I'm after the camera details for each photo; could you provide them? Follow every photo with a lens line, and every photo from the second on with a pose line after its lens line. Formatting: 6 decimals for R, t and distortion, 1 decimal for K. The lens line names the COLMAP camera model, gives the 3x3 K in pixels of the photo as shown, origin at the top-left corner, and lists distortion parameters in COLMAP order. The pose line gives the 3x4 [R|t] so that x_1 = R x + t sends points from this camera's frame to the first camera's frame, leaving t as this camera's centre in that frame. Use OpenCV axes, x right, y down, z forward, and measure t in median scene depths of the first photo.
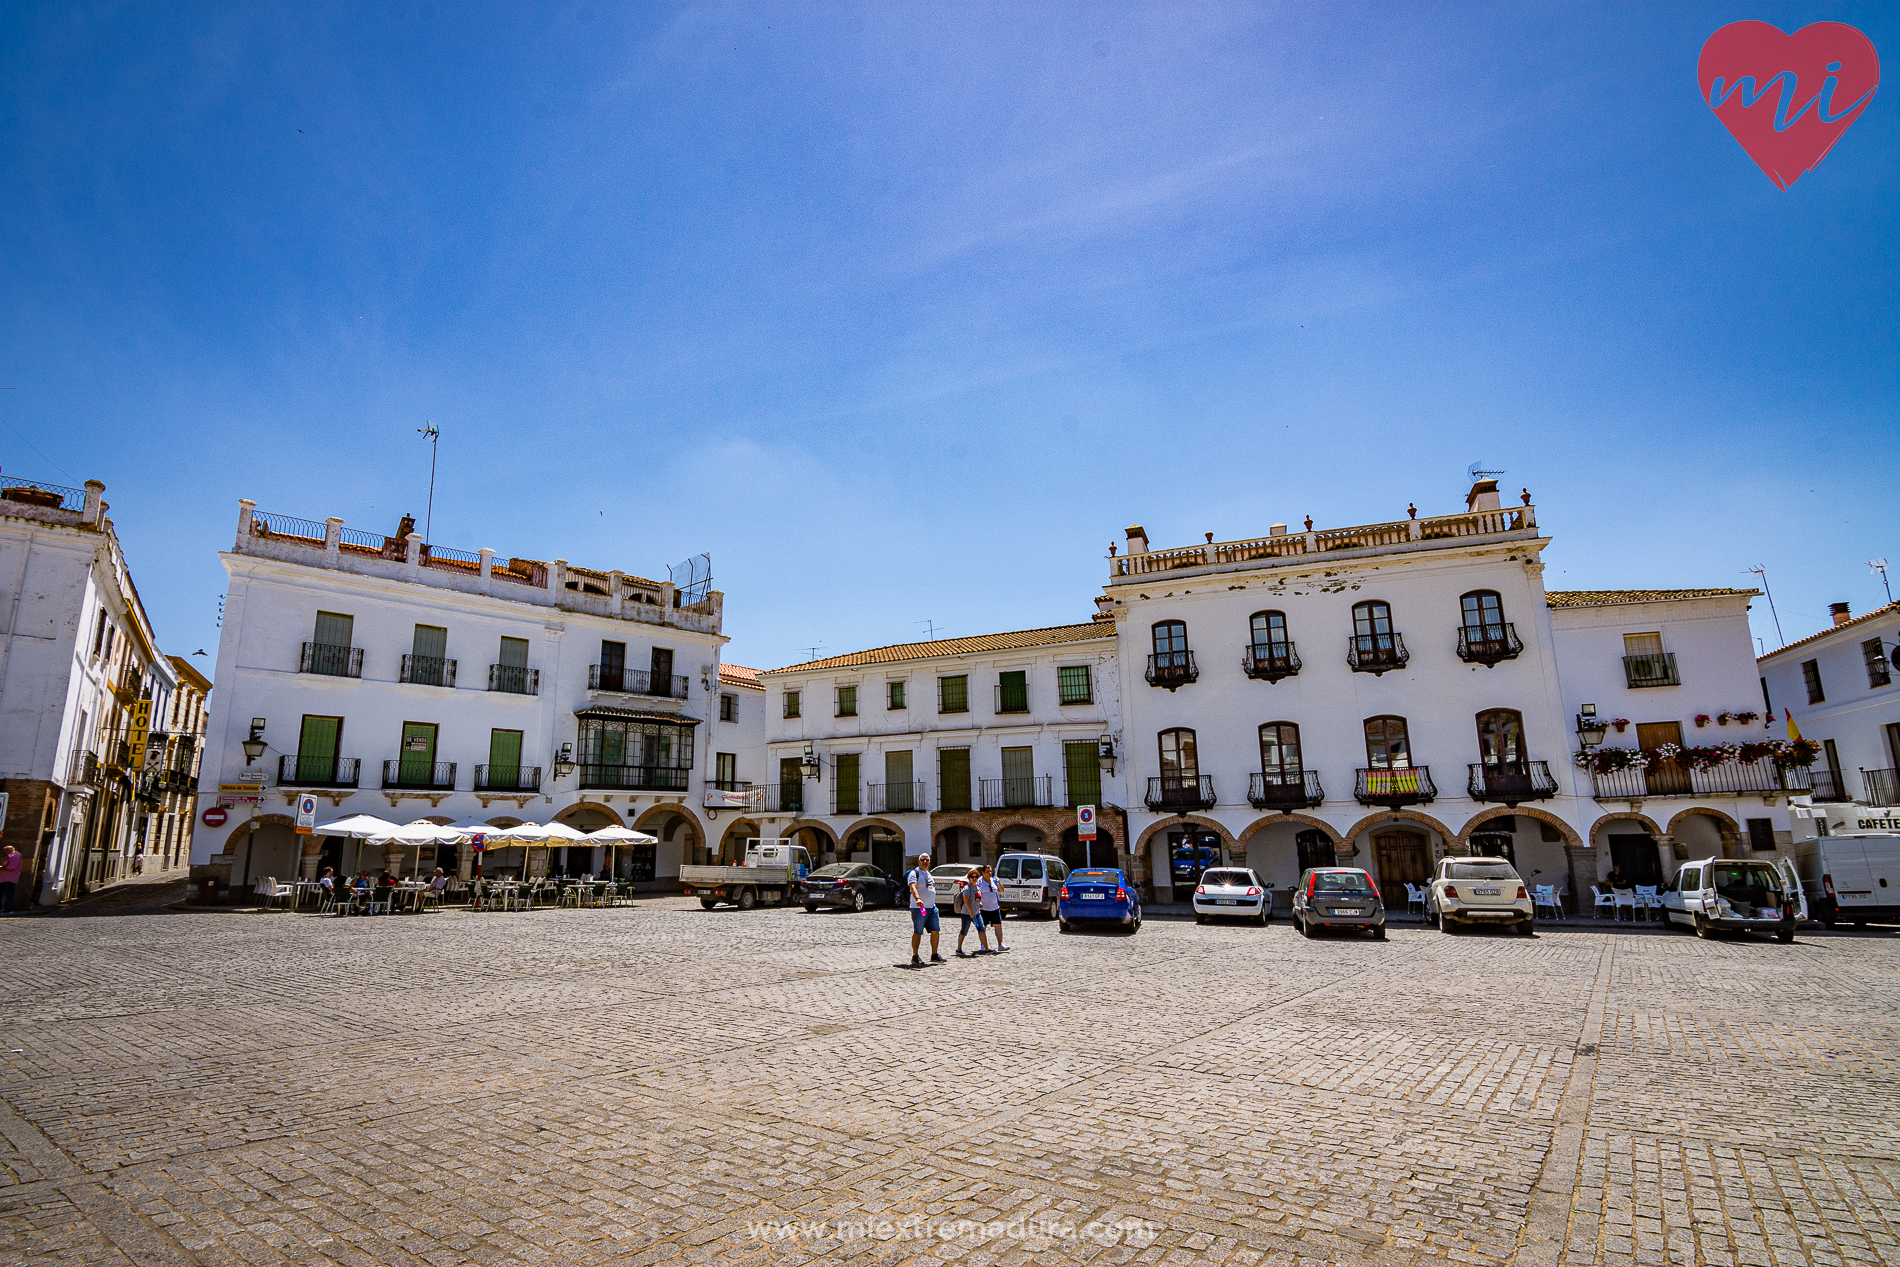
lens RADIAL K [[915.5, 0, 934.7], [0, 915.5, 644.5], [0, 0, 1]] dist [-0.000877, -0.012223]
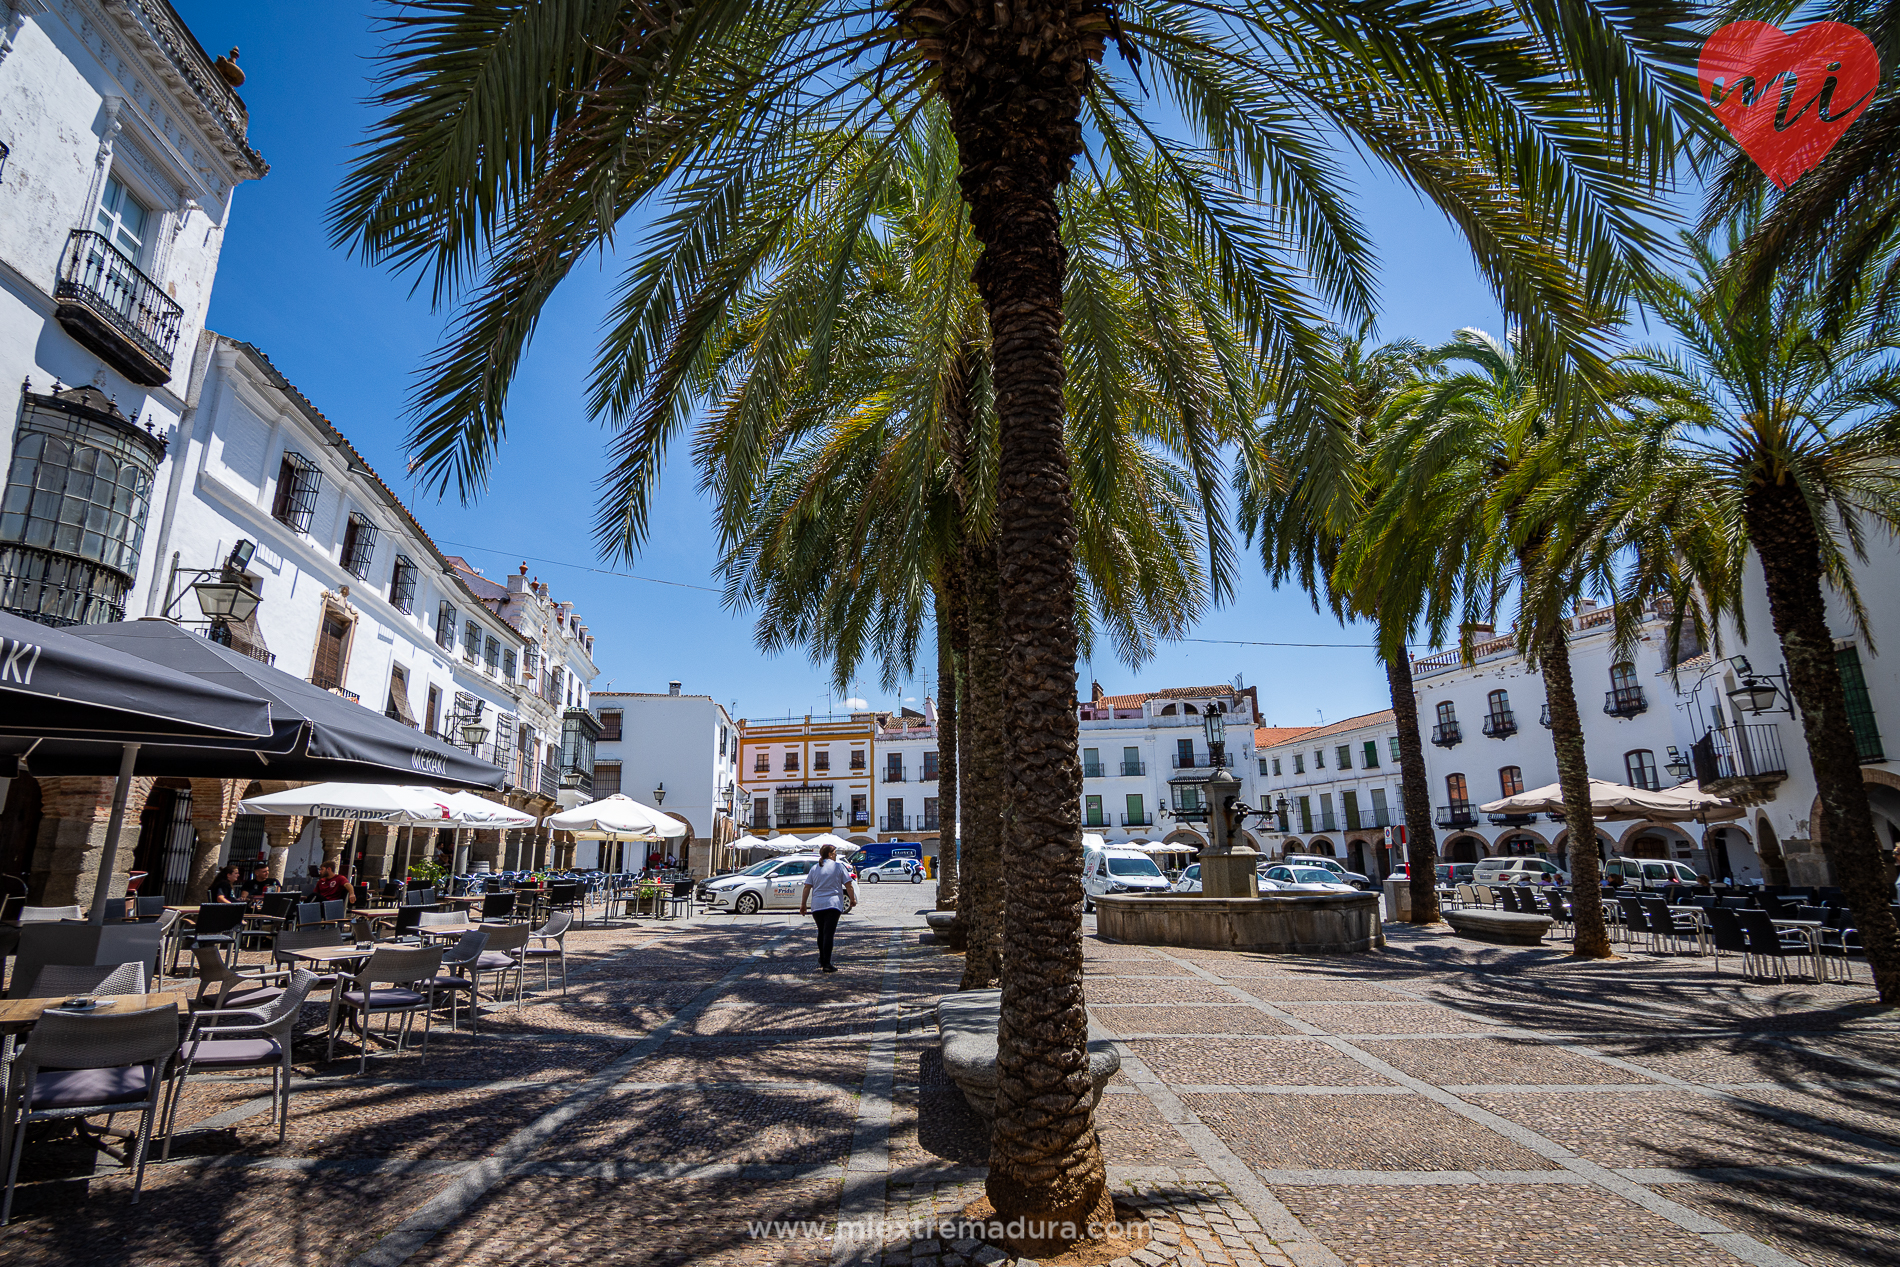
lens RADIAL K [[915.5, 0, 934.7], [0, 915.5, 644.5], [0, 0, 1]] dist [-0.000877, -0.012223]
pose [[0.601252, -0.182209, -0.778008, 0.871327], [0.176286, 0.979911, -0.093259, -0.116370], [0.779371, -0.081080, 0.621294, -0.539859]]
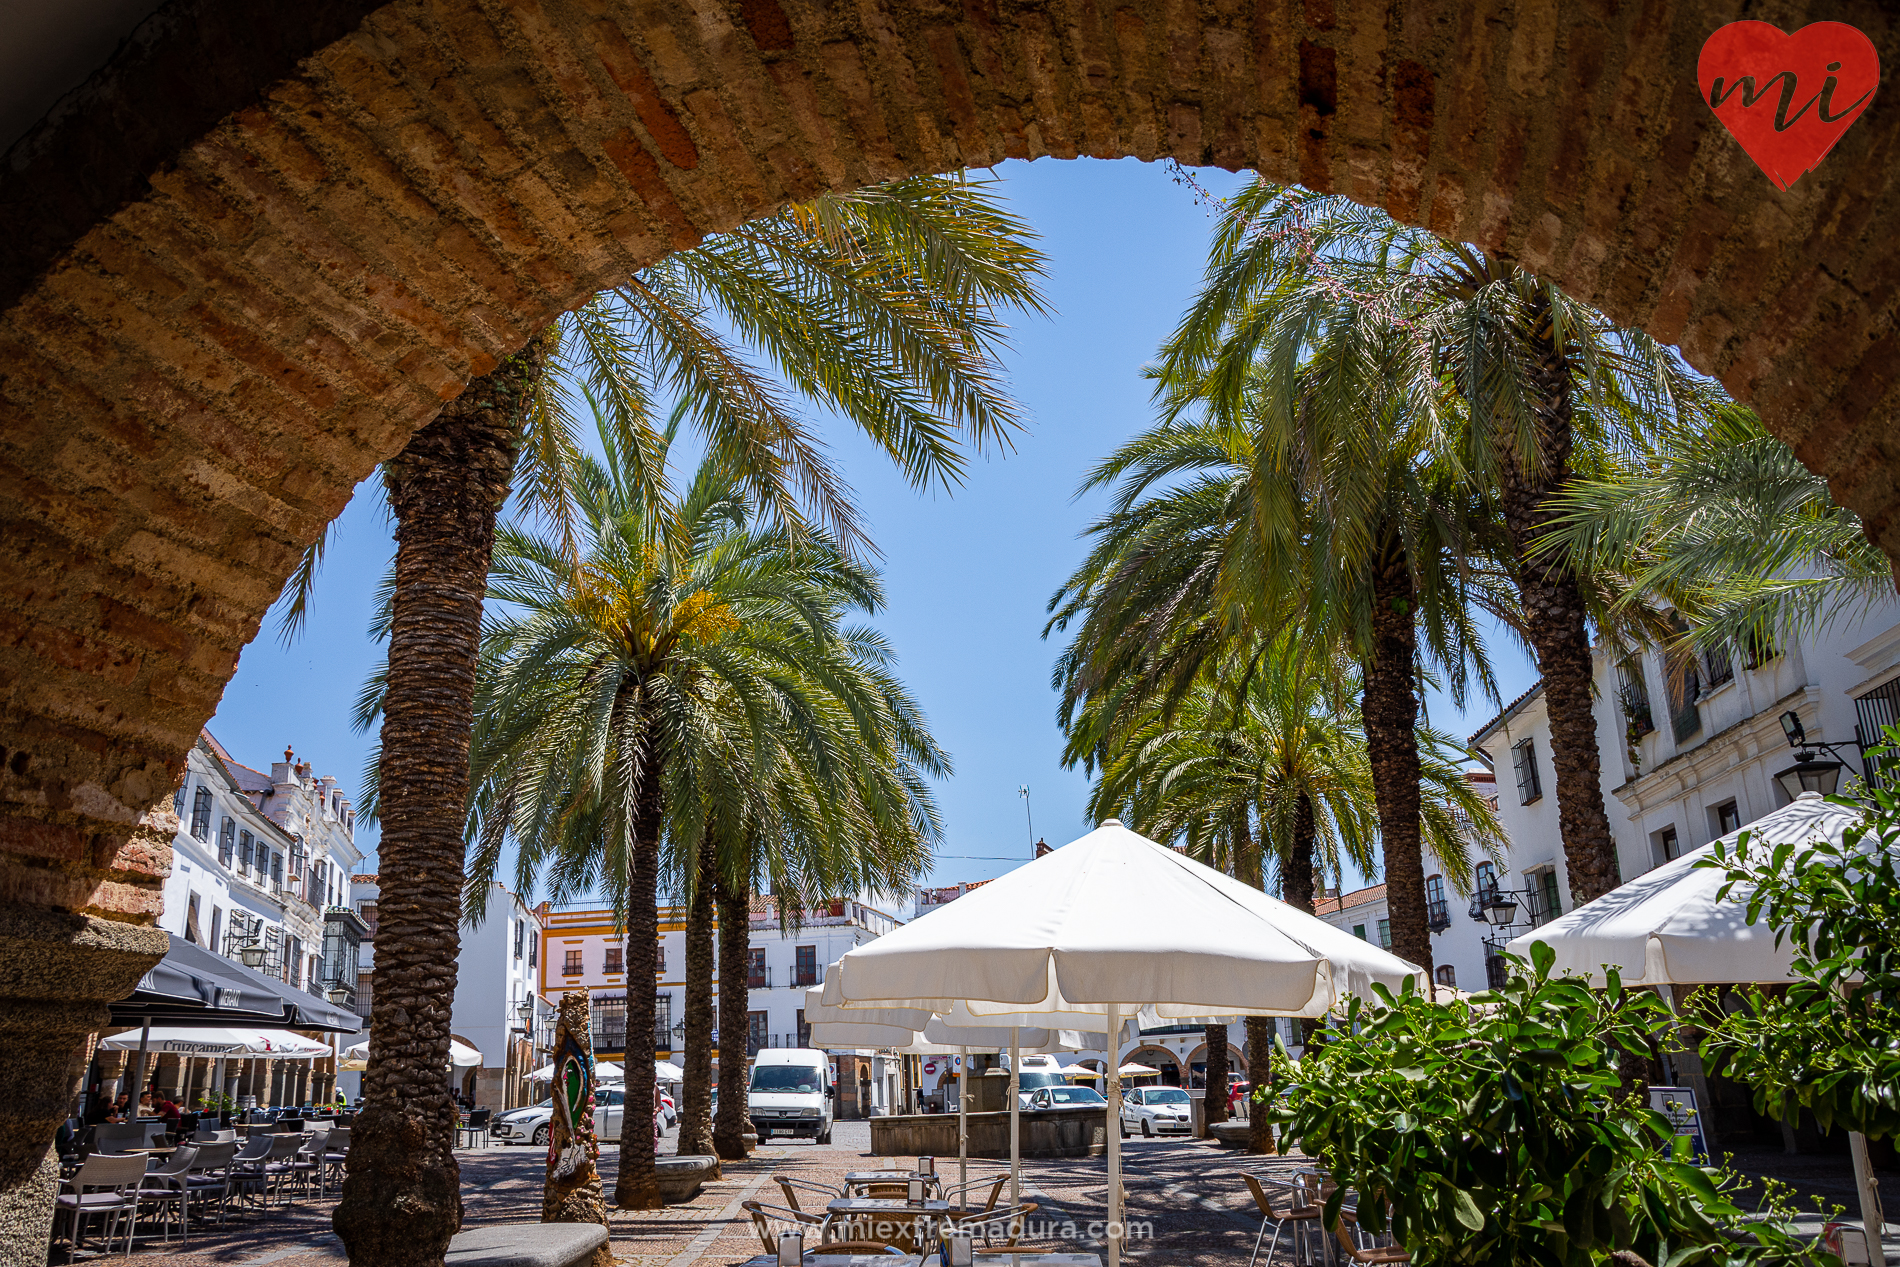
lens RADIAL K [[1524.0, 0, 926.6], [0, 1524.0, 641.5], [0, 0, 1]] dist [-0.147723, 0.170199]
pose [[0.626528, -0.238340, -0.742062, 1.282743], [0.191768, 0.969967, -0.149629, -0.146660], [0.755439, -0.048557, 0.653418, -0.720555]]
